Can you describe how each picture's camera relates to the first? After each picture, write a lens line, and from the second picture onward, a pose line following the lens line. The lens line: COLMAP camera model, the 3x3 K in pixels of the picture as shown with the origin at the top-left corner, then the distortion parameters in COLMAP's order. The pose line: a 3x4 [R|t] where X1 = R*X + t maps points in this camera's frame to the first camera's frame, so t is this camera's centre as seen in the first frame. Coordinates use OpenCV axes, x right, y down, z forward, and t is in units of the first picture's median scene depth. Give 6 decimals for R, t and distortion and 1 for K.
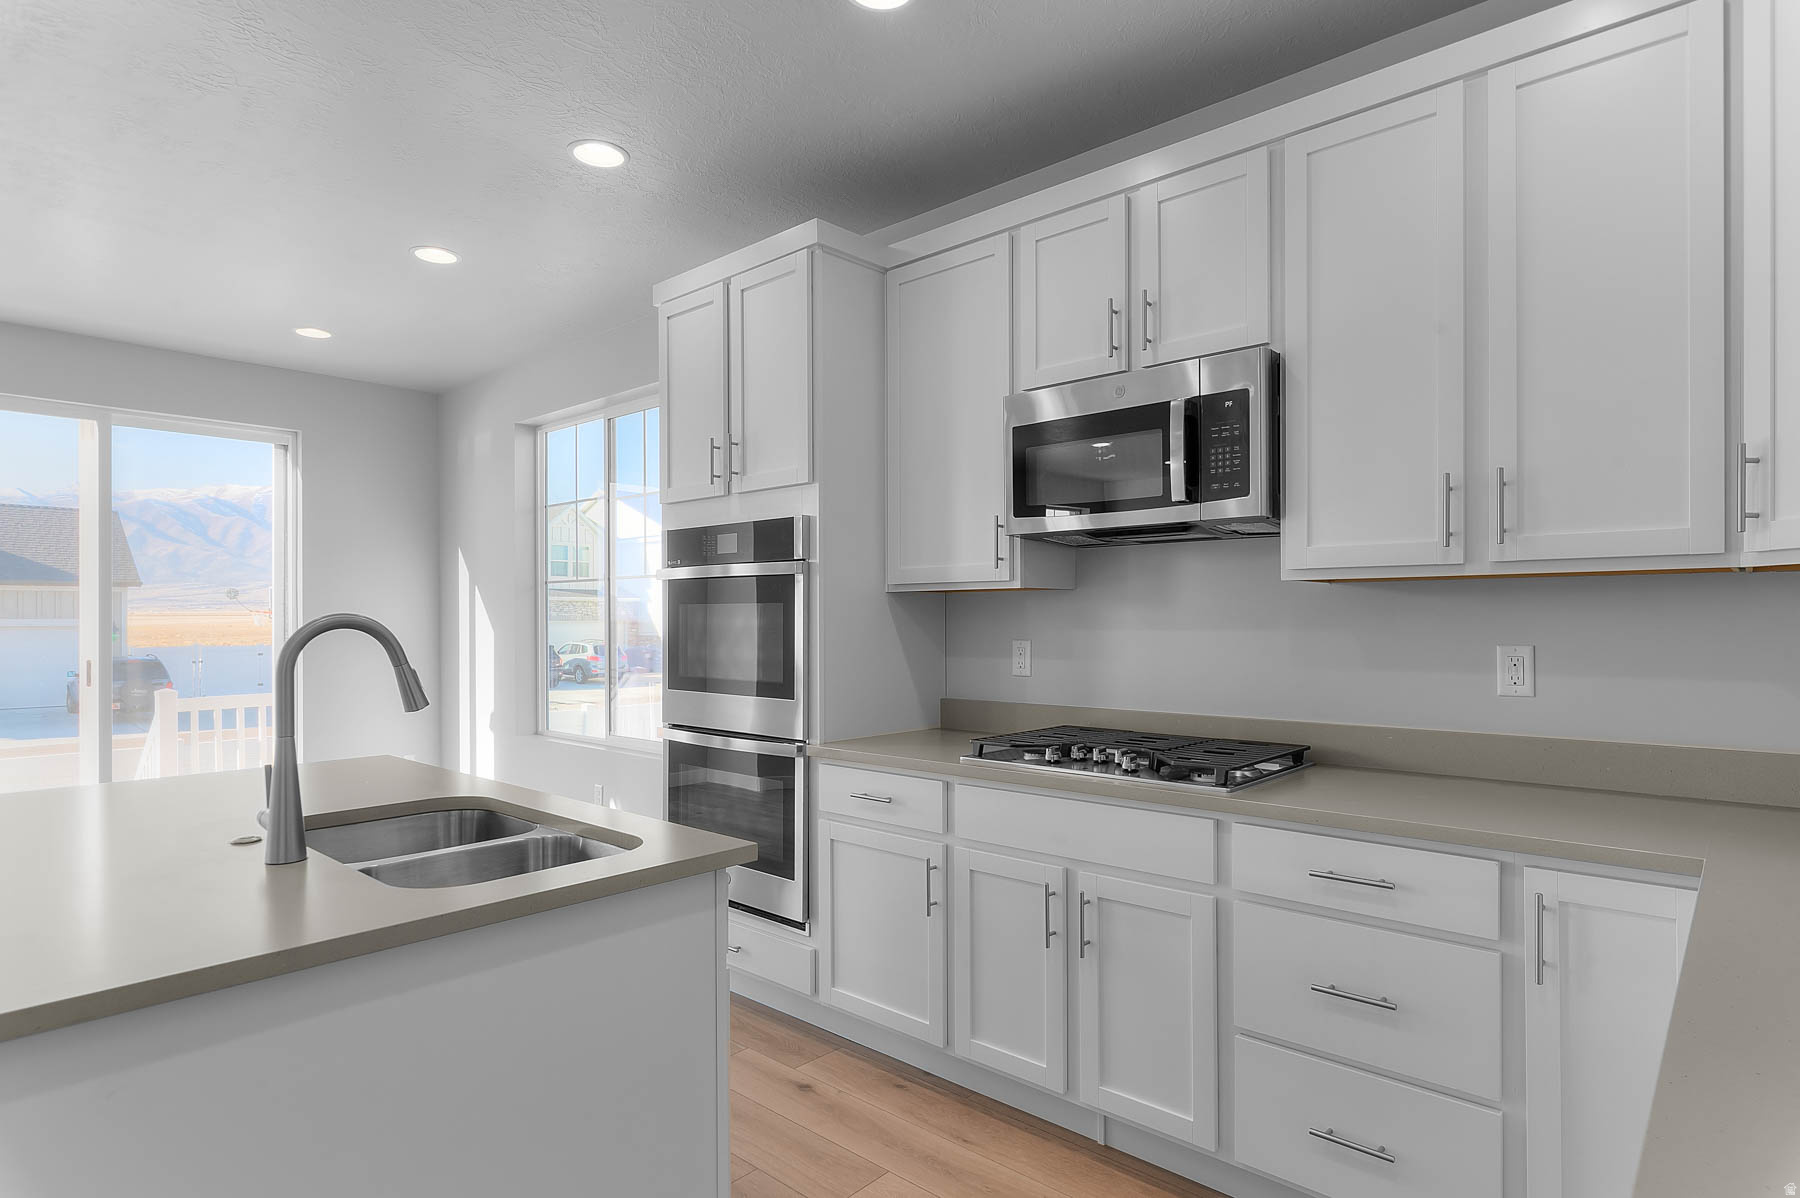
lens RADIAL K [[964.0, 0, 898.7], [0, 964.0, 612.0], [0, 0, 1]] dist [0.016541, 0.000259]
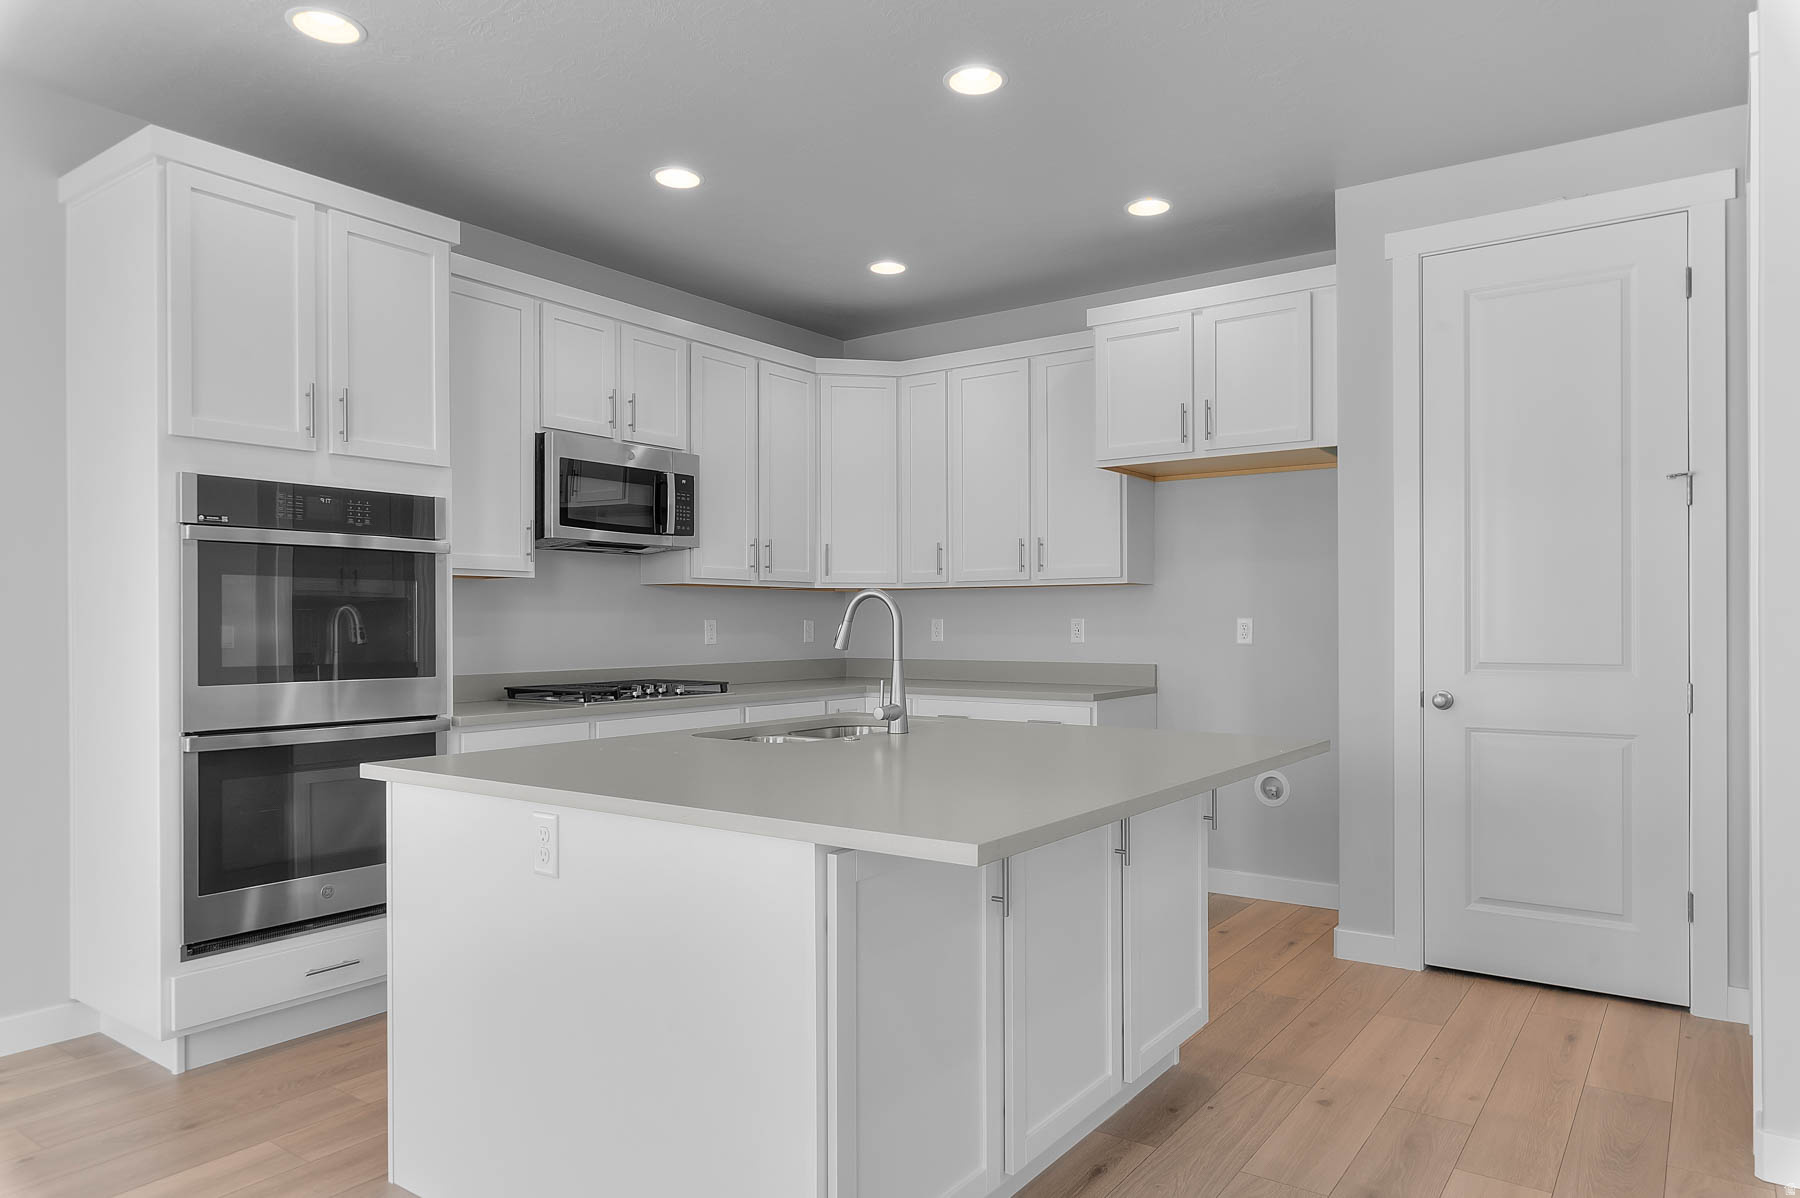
lens RADIAL K [[1147.2, 0, 900.7], [0, 1147.2, 606.0], [0, 0, 1]] dist [-0.000484, -0.000058]
pose [[-0.118810, 0.017718, 0.992759, -1.181811], [-0.004199, 0.999823, -0.018346, 0.030667], [-0.992908, -0.006348, -0.118715, 0.568953]]
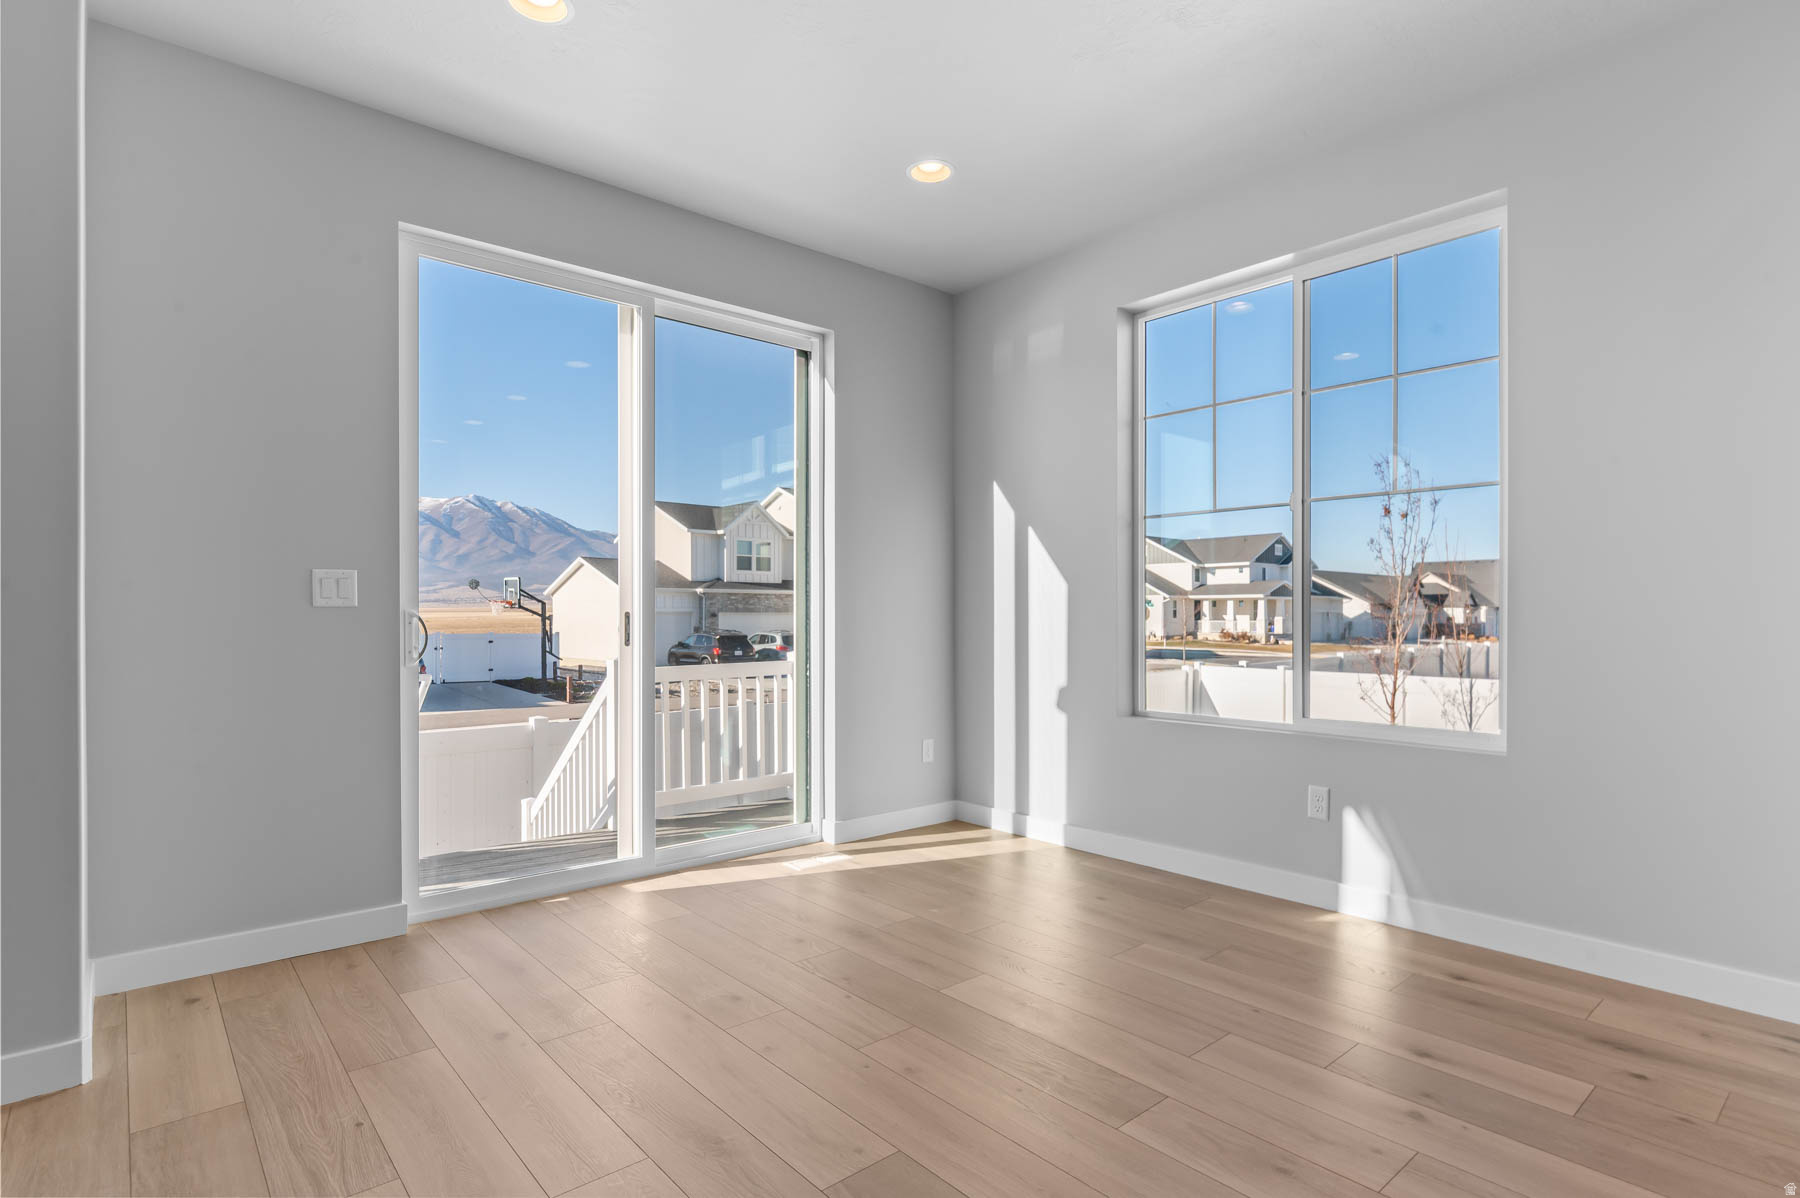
lens RADIAL K [[919.9, 0, 910.2], [0, 919.9, 605.3], [0, 0, 1]] dist [0.016145, -0.000034]
pose [[0.992407, 0.000344, -0.122998, -0.767455], [-0.000773, 0.999994, -0.003439, 0.069844], [0.122996, 0.003508, 0.992401, 0.425020]]
